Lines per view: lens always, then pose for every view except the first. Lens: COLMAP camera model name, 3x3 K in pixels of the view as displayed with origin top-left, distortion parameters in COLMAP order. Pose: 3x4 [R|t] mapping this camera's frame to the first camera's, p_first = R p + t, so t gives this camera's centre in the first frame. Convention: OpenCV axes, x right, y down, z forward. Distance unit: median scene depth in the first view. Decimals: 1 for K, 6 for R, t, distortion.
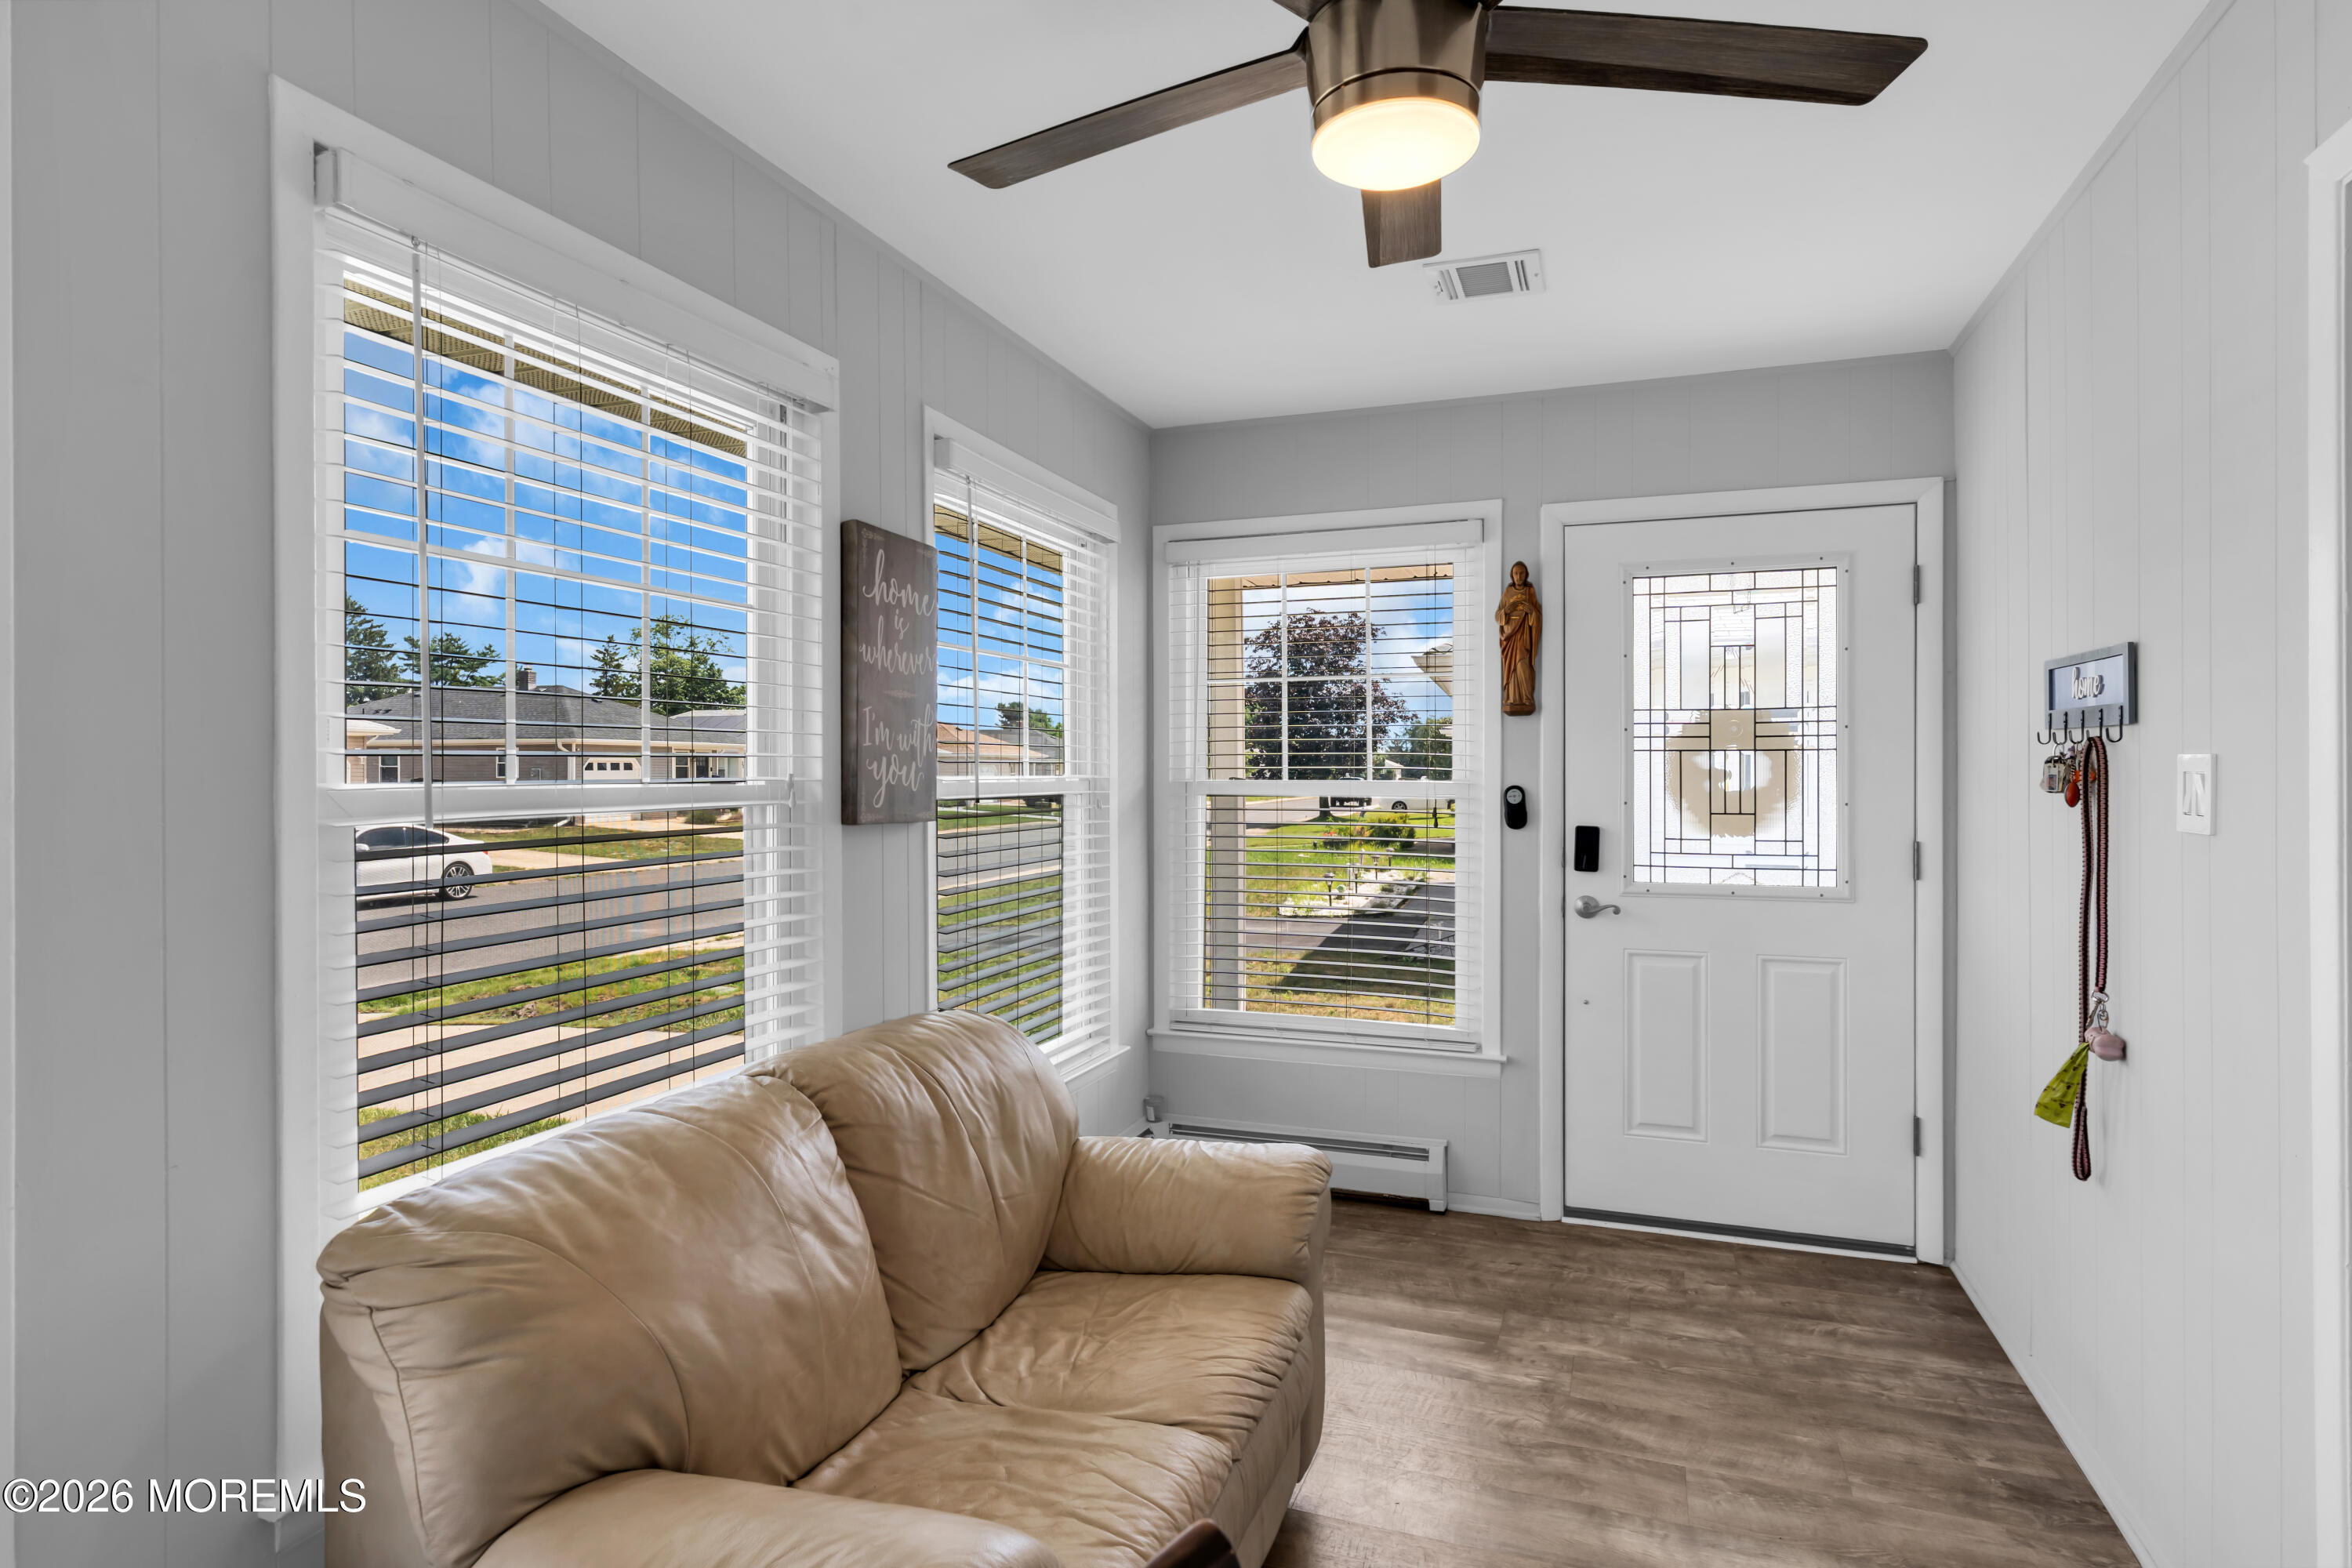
lens RADIAL K [[1244.5, 0, 1176.0], [0, 1244.5, 784.0], [0, 0, 1]] dist [-0.000134, 0.001287]
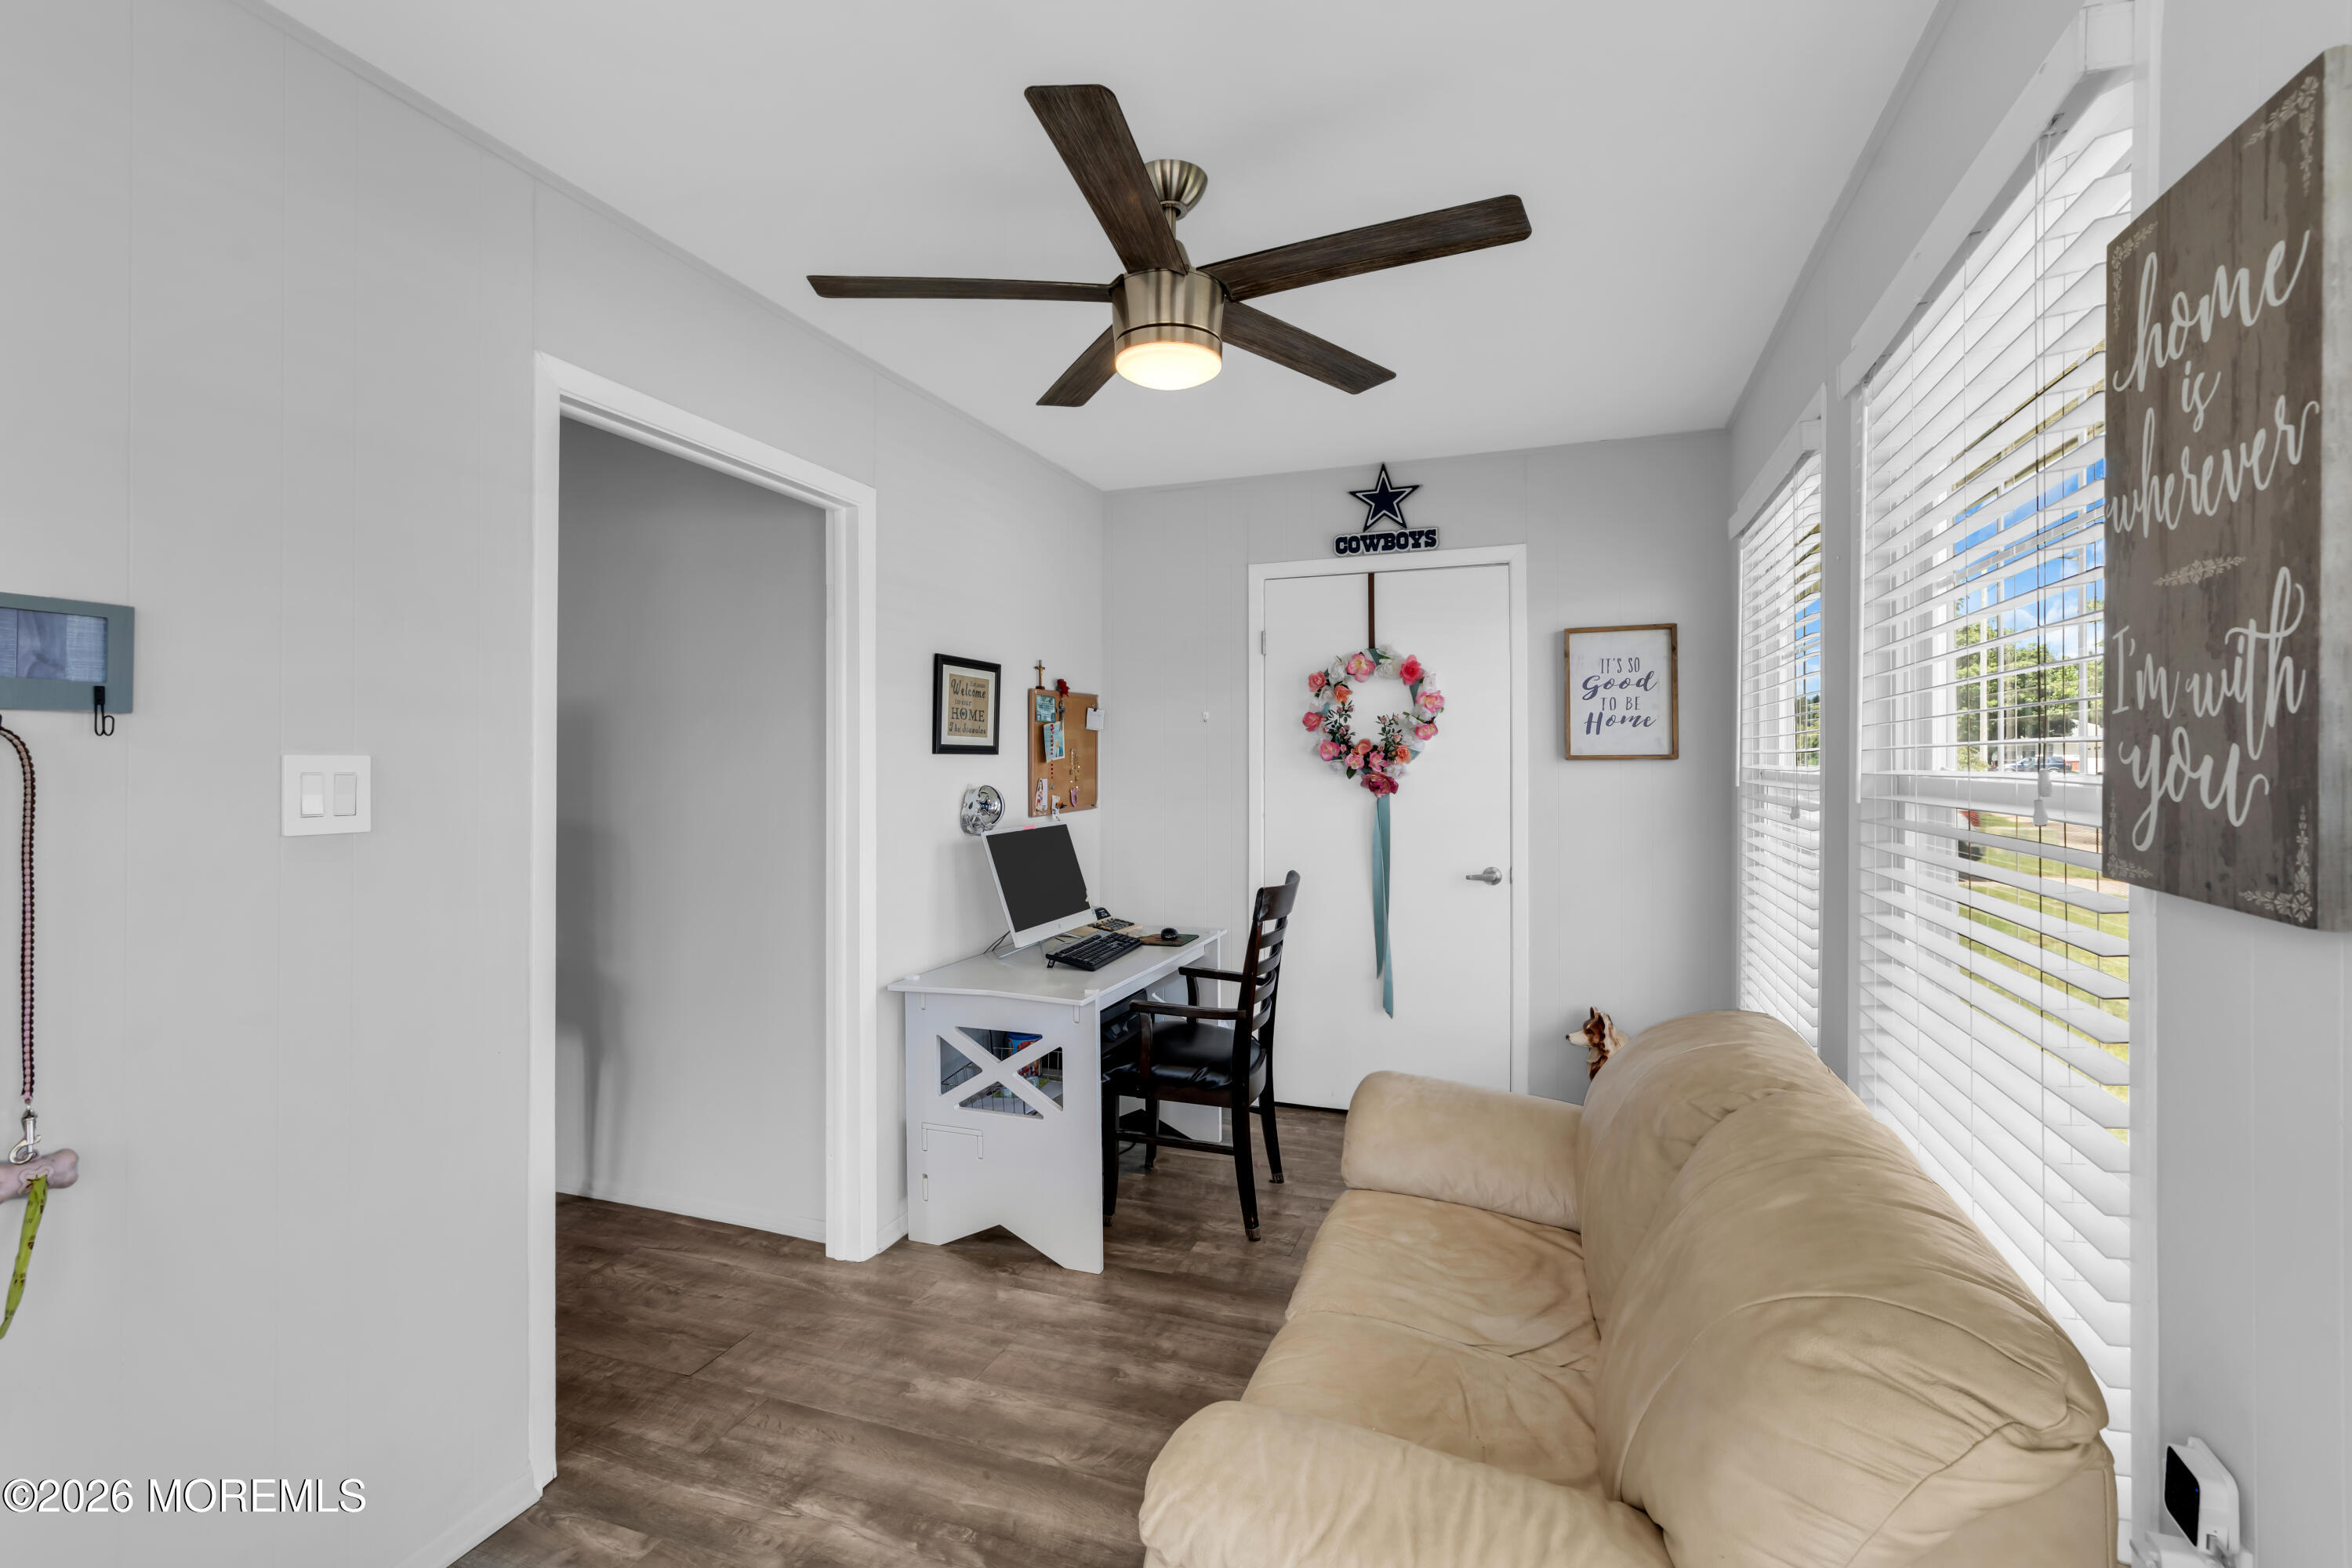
lens RADIAL K [[1051.9, 0, 1170.8], [0, 1051.9, 775.0], [0, 0, 1]] dist [-0.002971, 0.000877]
pose [[-0.999942, 0.002493, 0.010433, 0.071867], [0.002699, 0.999800, 0.019823, -0.012448], [-0.010381, 0.019850, -0.999749, 1.026603]]
